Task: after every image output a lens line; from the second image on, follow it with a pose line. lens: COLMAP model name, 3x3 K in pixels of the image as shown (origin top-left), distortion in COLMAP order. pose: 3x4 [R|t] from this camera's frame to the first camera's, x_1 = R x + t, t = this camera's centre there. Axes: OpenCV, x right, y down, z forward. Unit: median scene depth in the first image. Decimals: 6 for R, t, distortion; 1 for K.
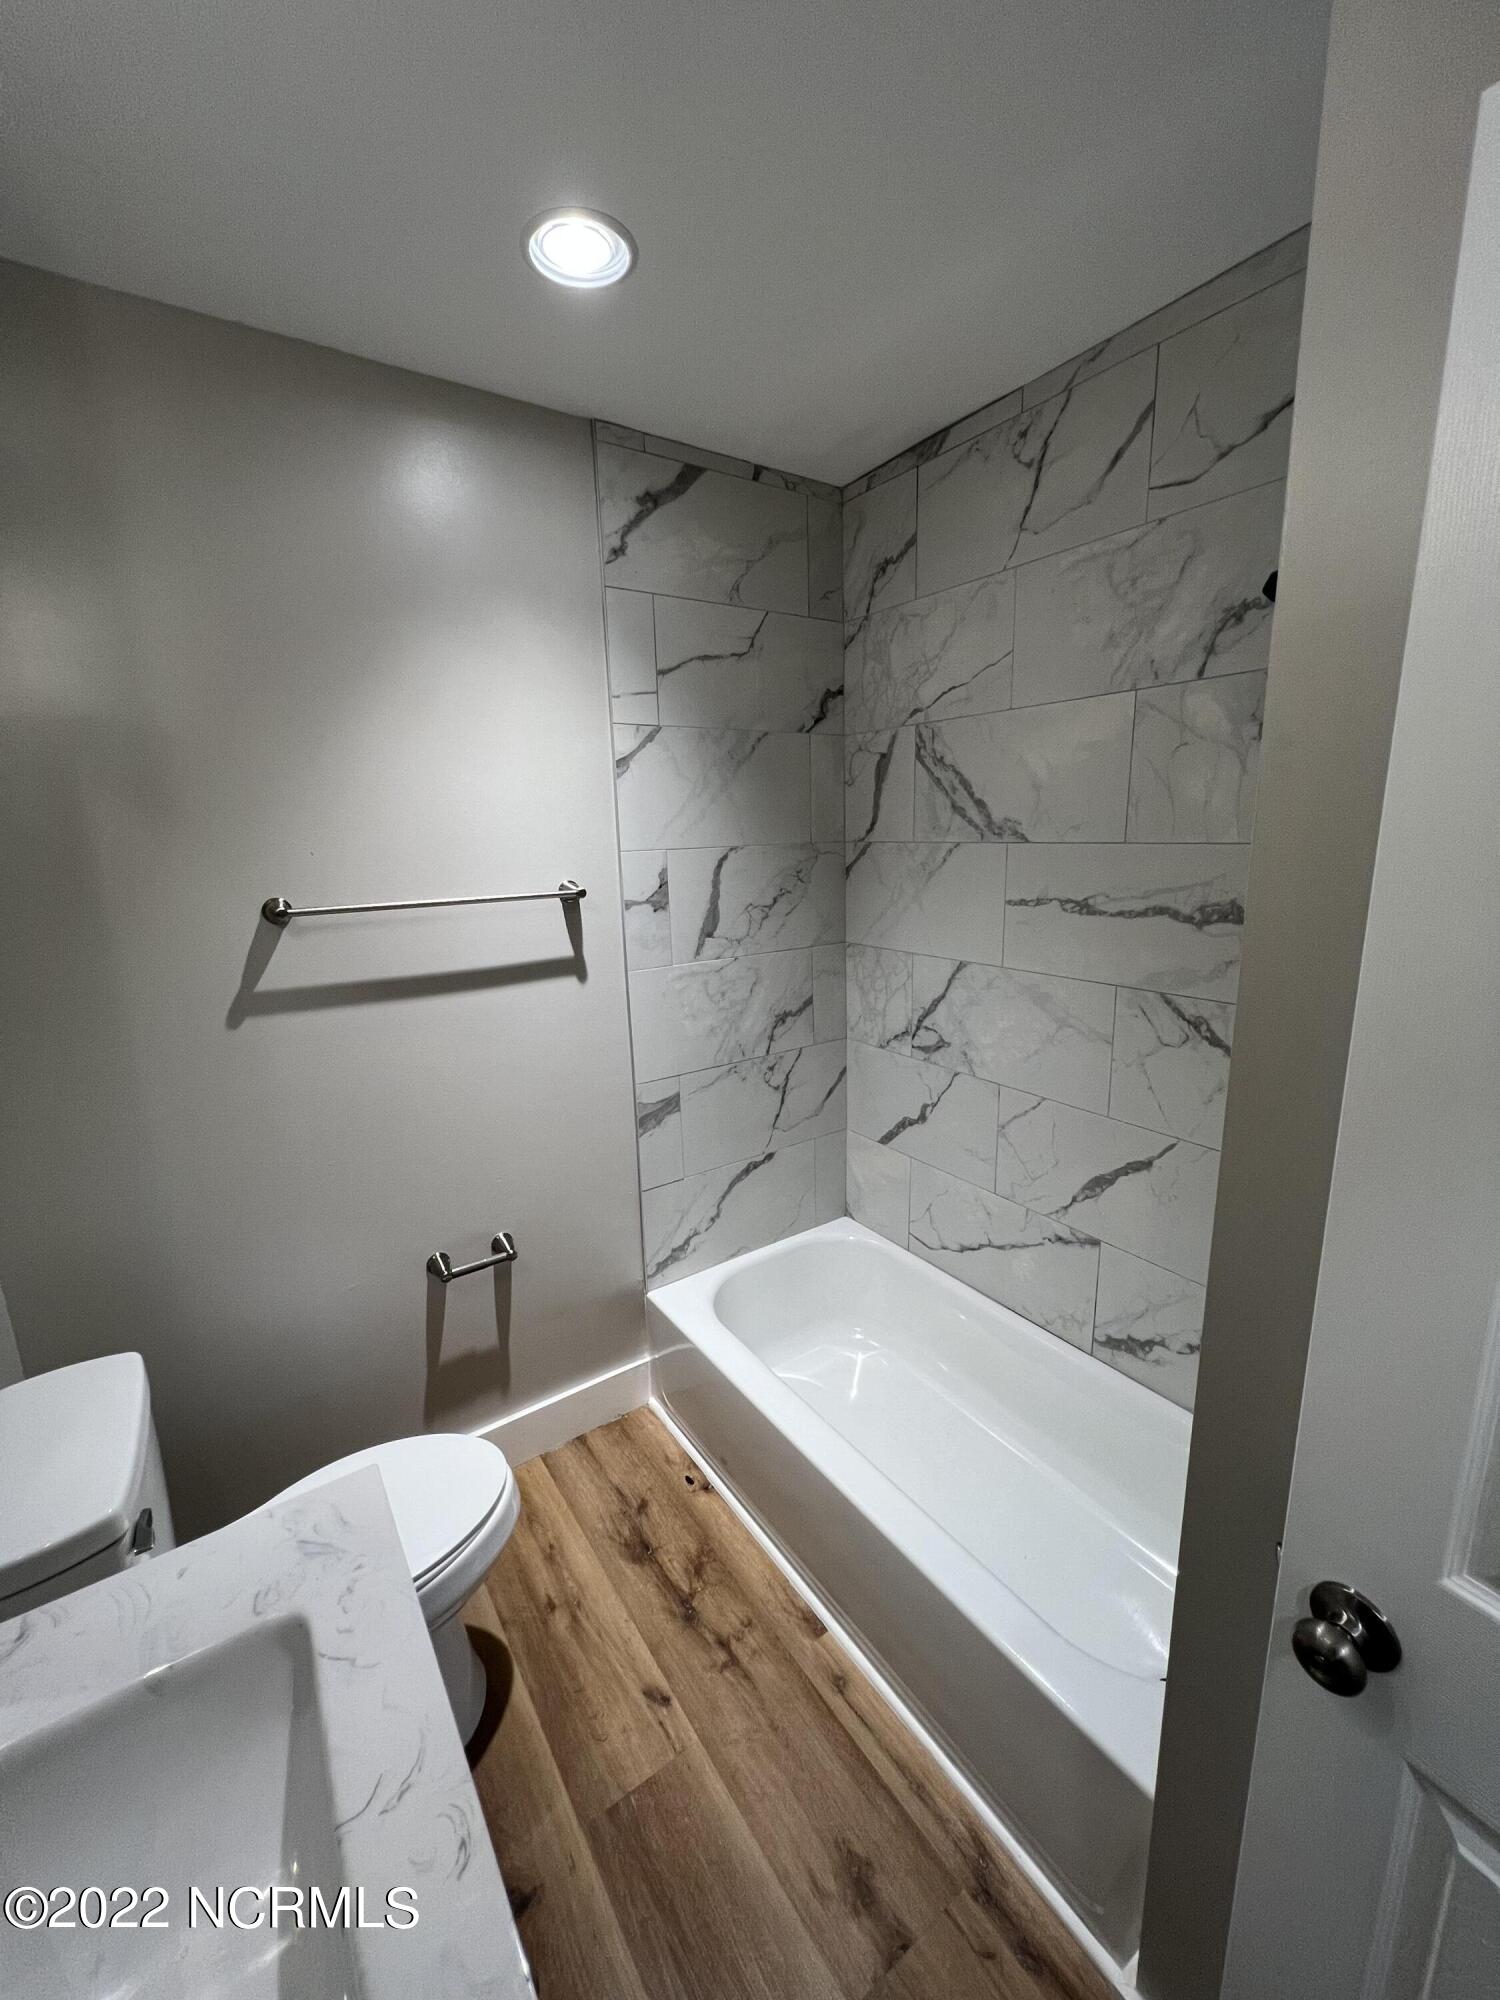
lens RADIAL K [[798.4, 0, 756.7], [0, 798.4, 1004.7], [0, 0, 1]] dist [-0.001005, 0.000759]
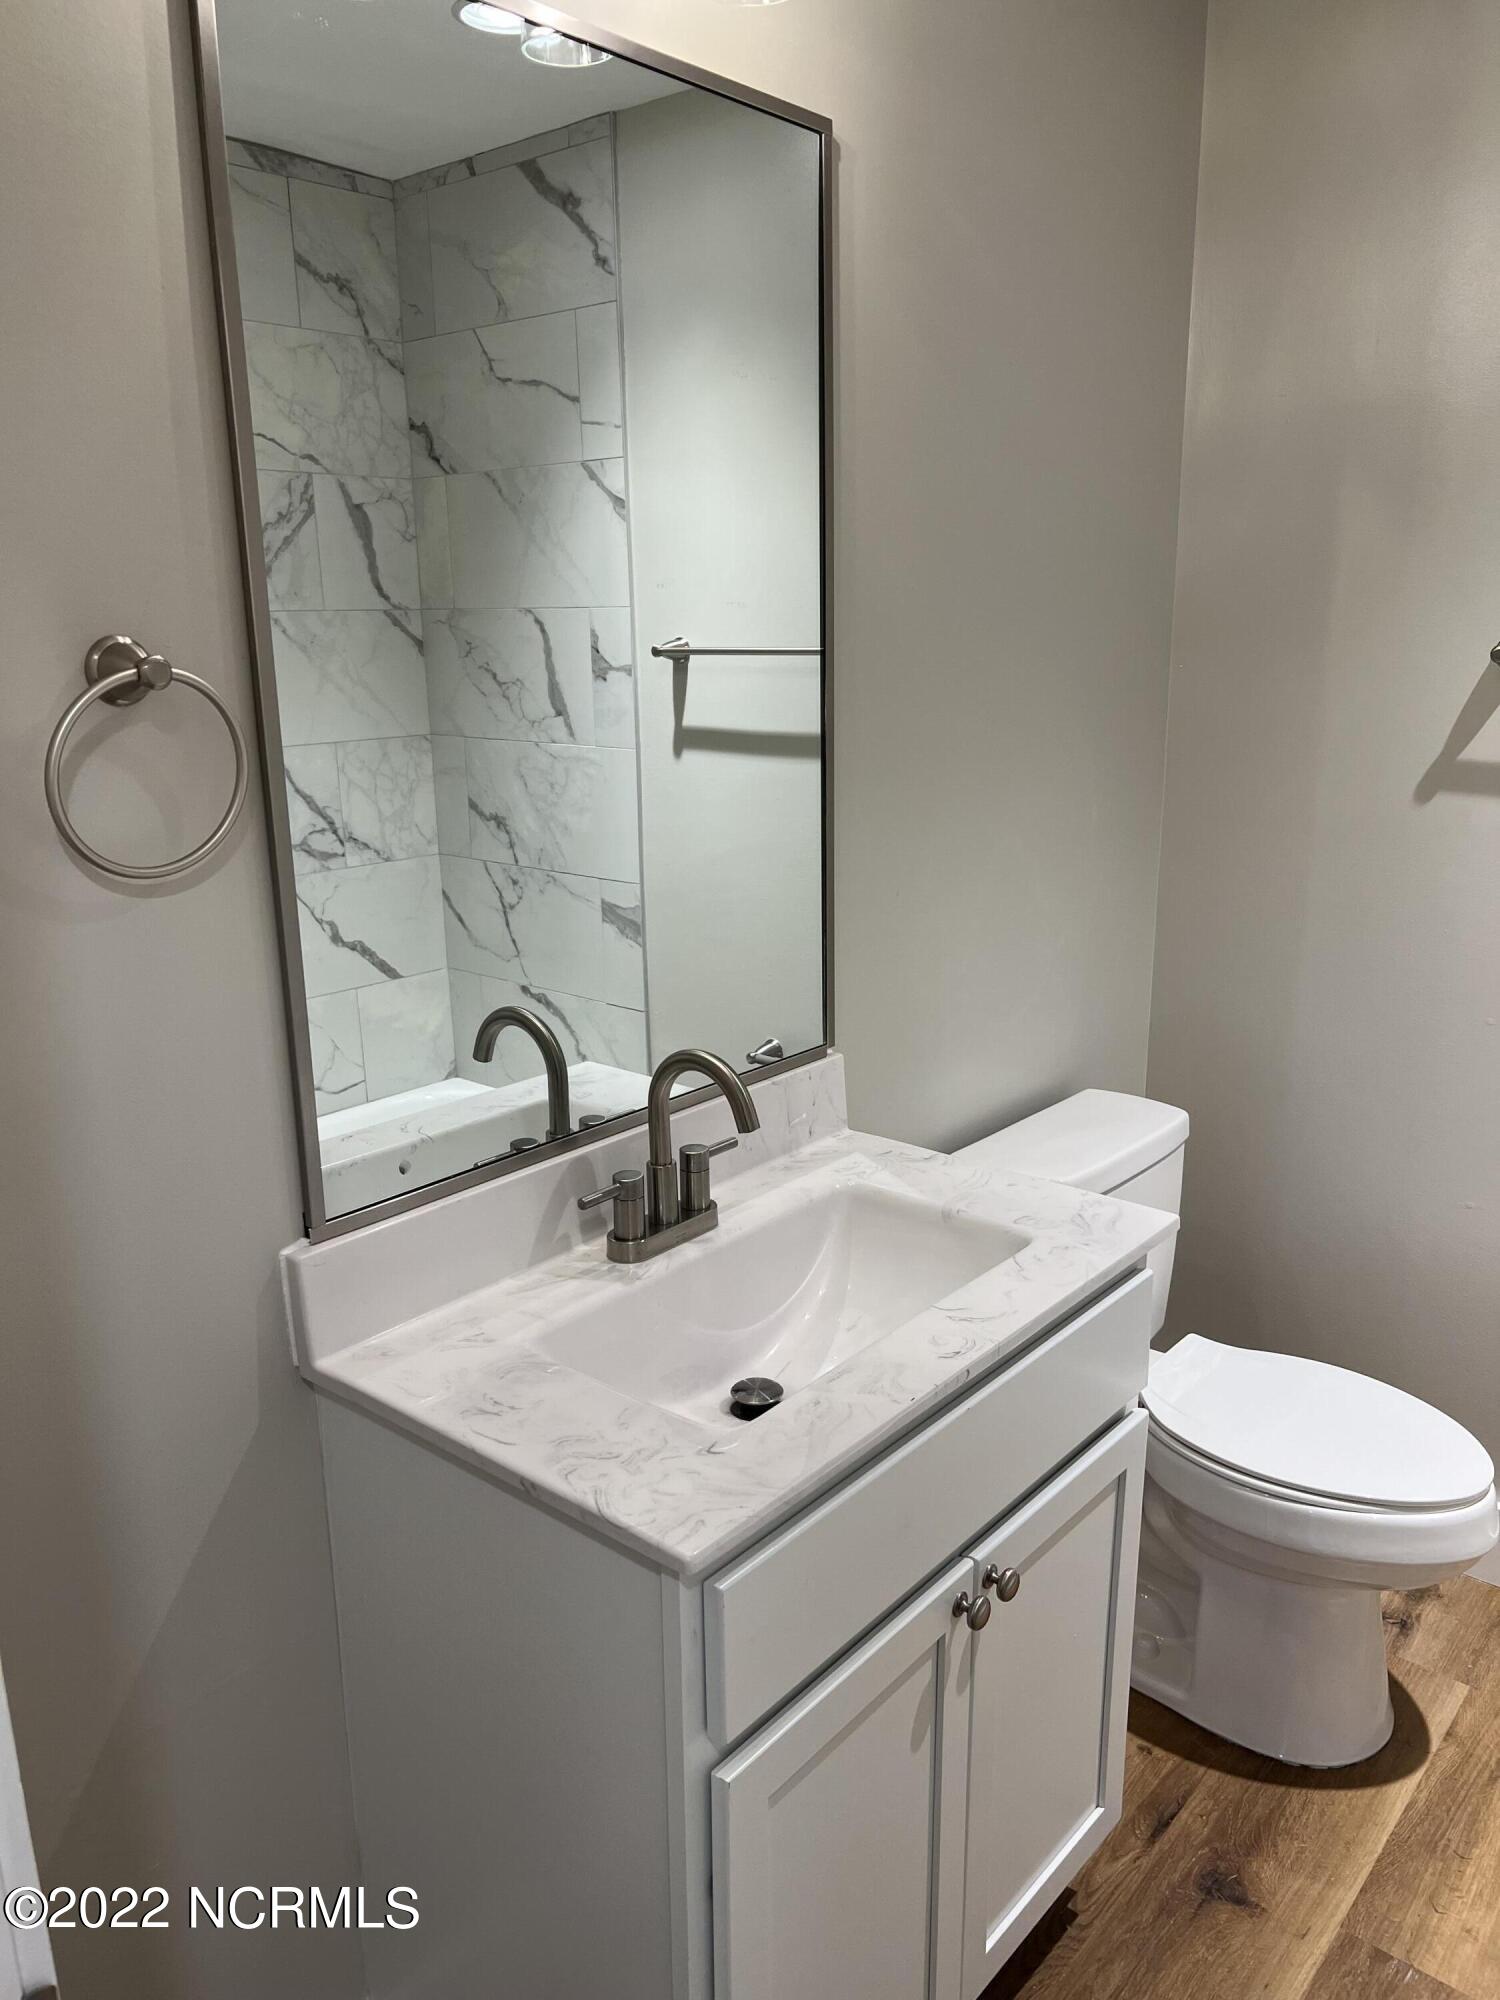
lens RADIAL K [[1513.4, 0, 740.8], [0, 1513.4, 1017.0], [0, 0, 1]] dist [0.042846, -0.051329]
pose [[0.266193, 0.280962, -0.922064, 0.567980], [-0.205888, 0.951074, 0.230364, 0.022327], [0.941675, 0.128521, 0.311016, -0.049976]]
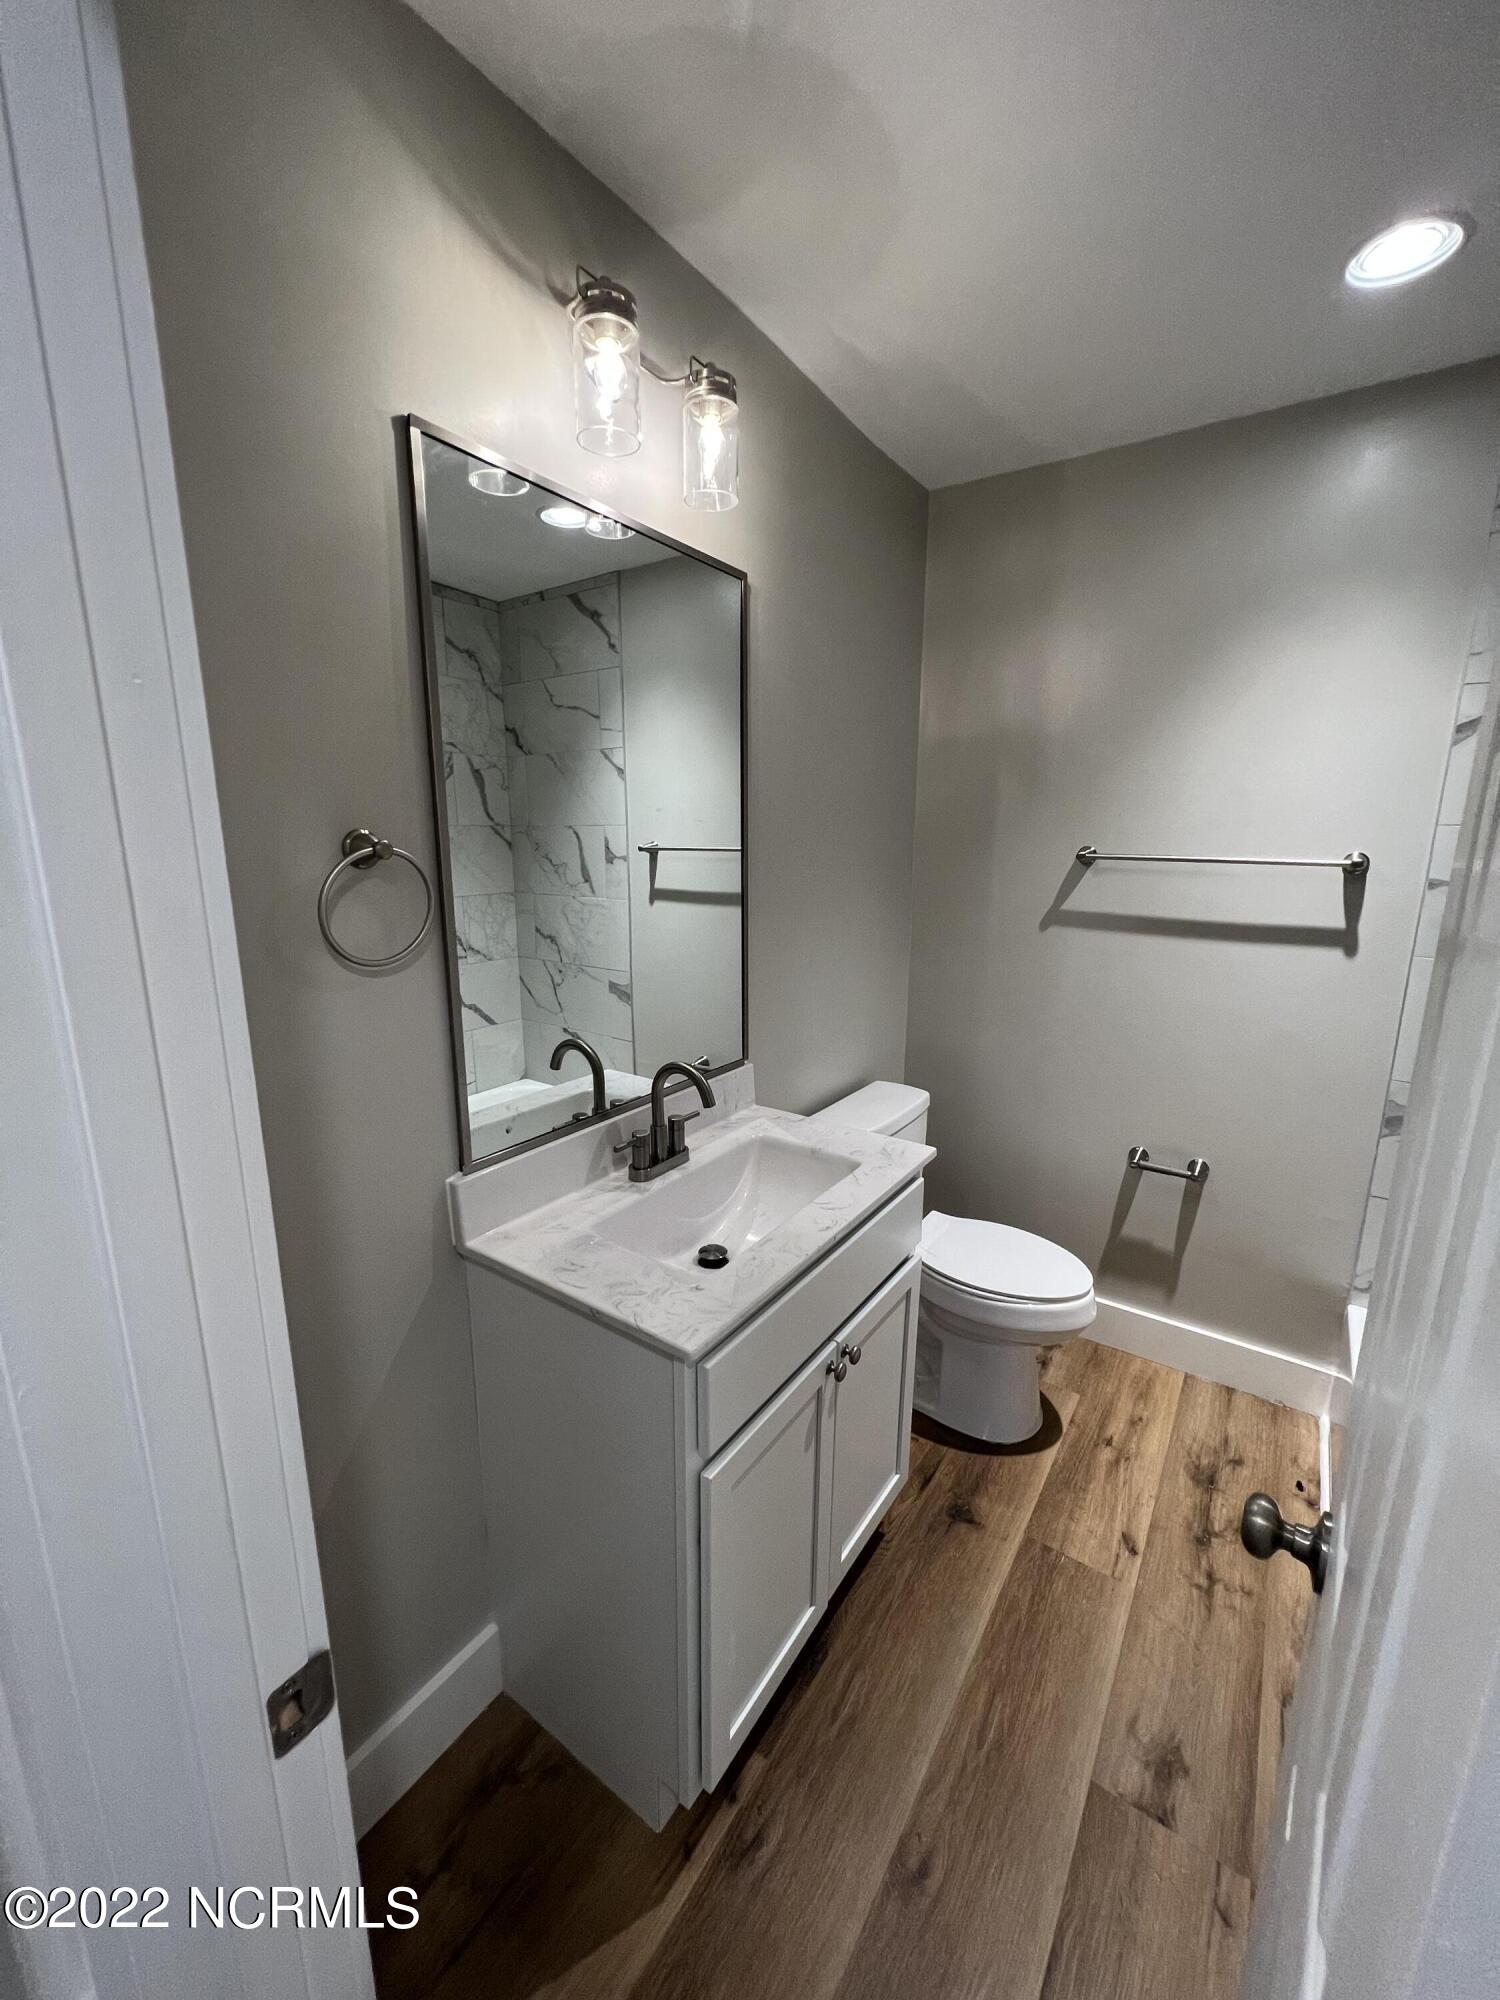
lens RADIAL K [[798.4, 0, 743.5], [0, 798.4, 1001.1], [0, 0, 1]] dist [-0.001005, 0.000759]
pose [[0.351710, 0.230196, -0.907364, 0.522765], [-0.219380, 0.962569, 0.159166, 0.039729], [0.910040, 0.143078, 0.389045, -0.075700]]
